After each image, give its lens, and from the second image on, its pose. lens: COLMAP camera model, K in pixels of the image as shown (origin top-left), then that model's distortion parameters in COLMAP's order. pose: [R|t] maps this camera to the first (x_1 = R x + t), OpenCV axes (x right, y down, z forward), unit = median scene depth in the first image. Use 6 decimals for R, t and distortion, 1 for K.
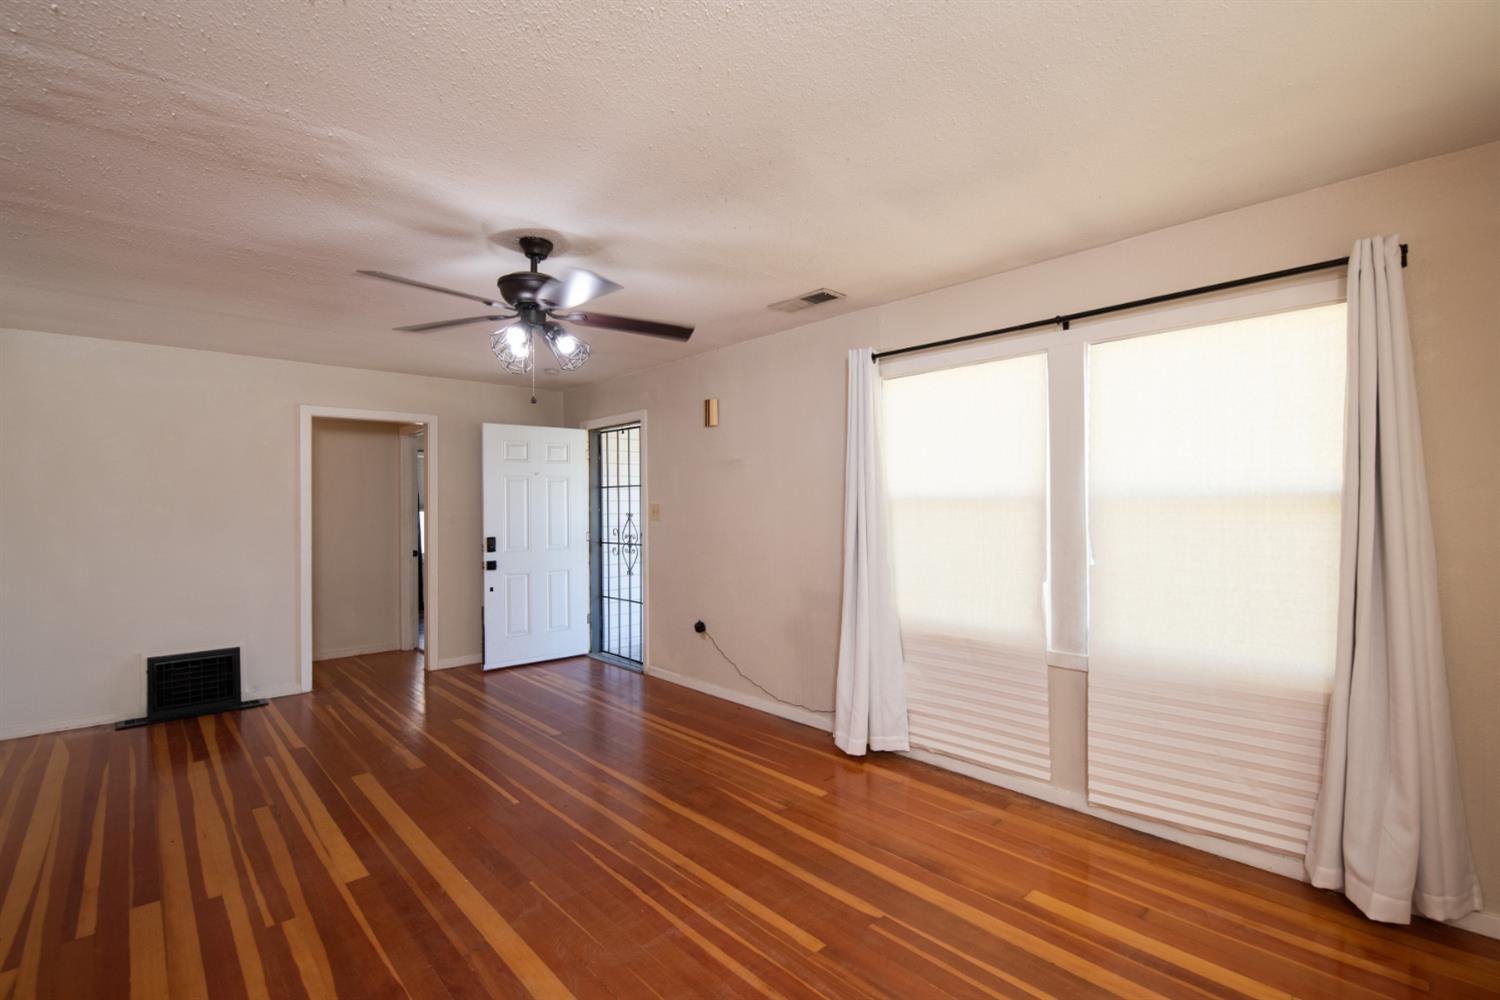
lens RADIAL K [[660.7, 0, 751.0], [0, 660.7, 498.3], [0, 0, 1]] dist [-0.010481, -0.005345]
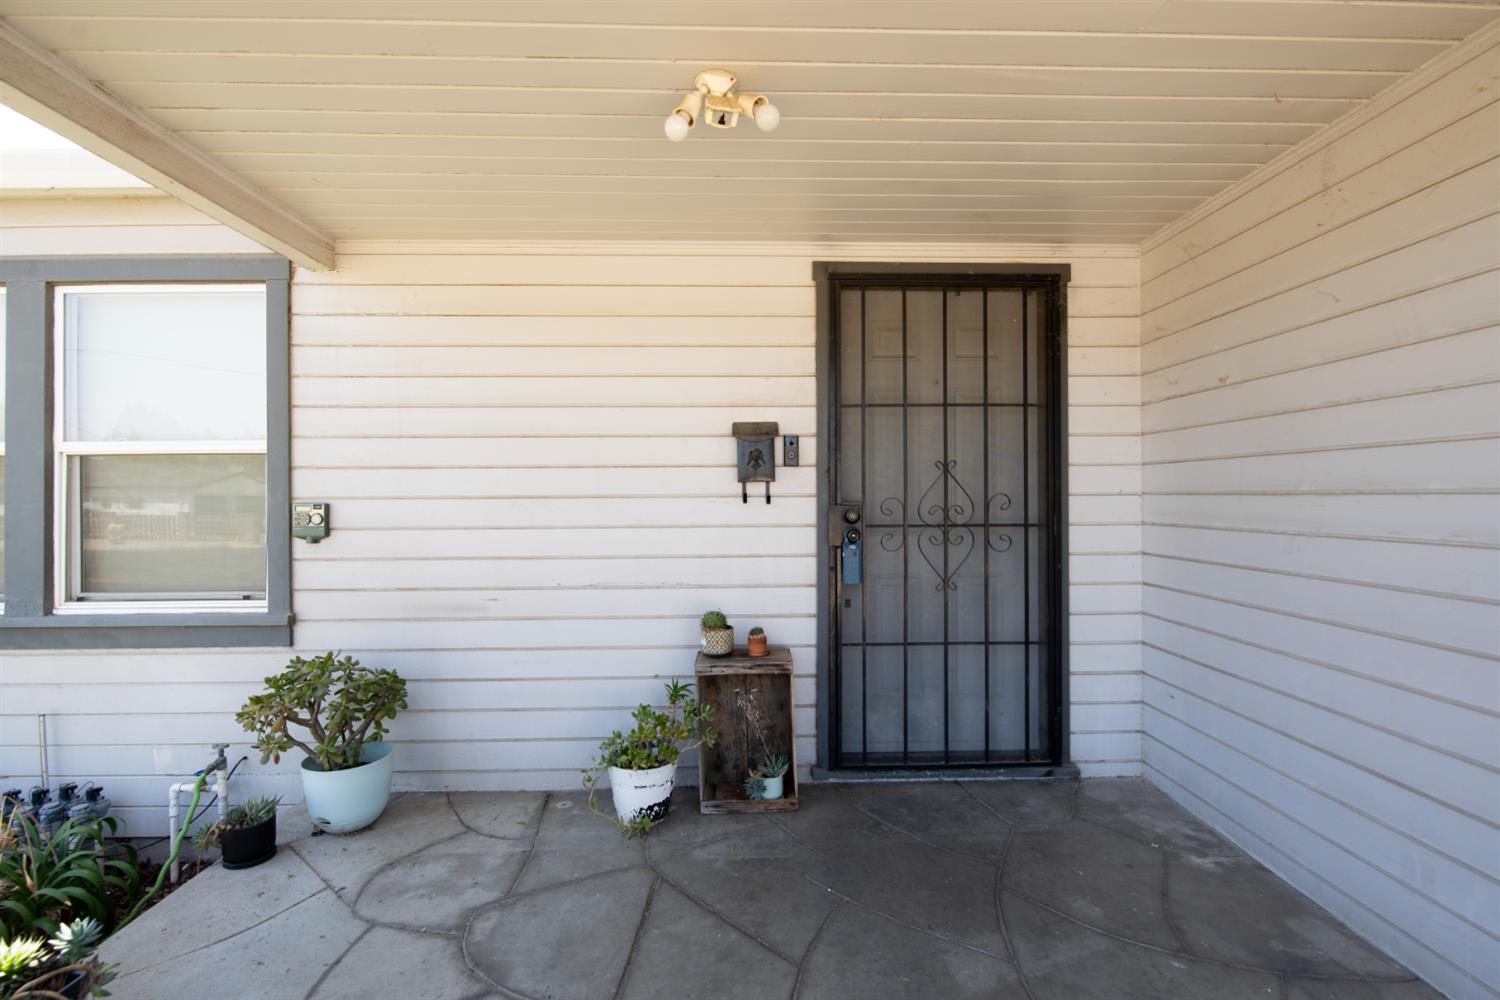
lens RADIAL K [[684.9, 0, 759.3], [0, 684.9, 493.7], [0, 0, 1]] dist [-0.012217, -0.000153]
pose [[0.664332, 0.013692, 0.747312, -0.808622], [-0.013109, 0.999892, -0.006667, 0.063276], [-0.747323, -0.005367, 0.664439, 0.956552]]
